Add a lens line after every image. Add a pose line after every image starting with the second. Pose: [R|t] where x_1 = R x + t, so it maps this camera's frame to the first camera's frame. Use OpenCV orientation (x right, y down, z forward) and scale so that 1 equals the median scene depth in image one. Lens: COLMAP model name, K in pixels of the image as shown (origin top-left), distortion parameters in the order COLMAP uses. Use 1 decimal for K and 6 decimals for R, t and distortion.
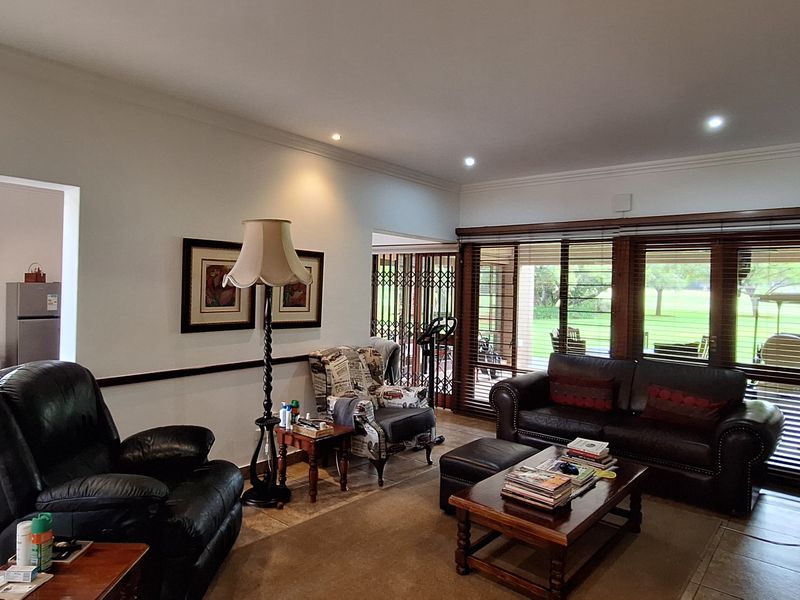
lens RADIAL K [[533.4, 0, 397.4], [0, 533.4, 296.1], [0, 0, 1]] dist [-0.007044, -0.001106]
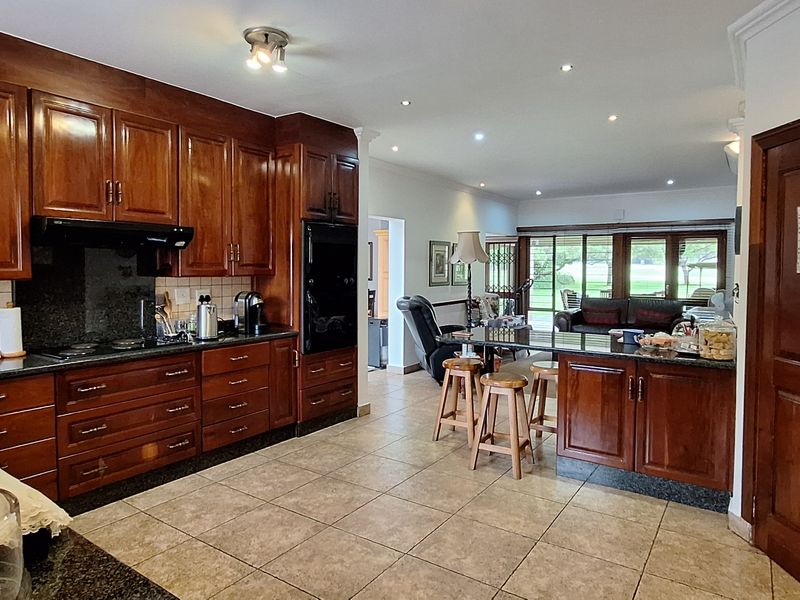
lens RADIAL K [[533.4, 0, 401.2], [0, 533.4, 298.8], [0, 0, 1]] dist [-0.007044, -0.001106]
pose [[0.994549, -0.027003, 0.100715, -0.497021], [0.022615, 0.998756, 0.044452, 0.015334], [-0.101790, -0.041931, 0.993922, -0.729049]]
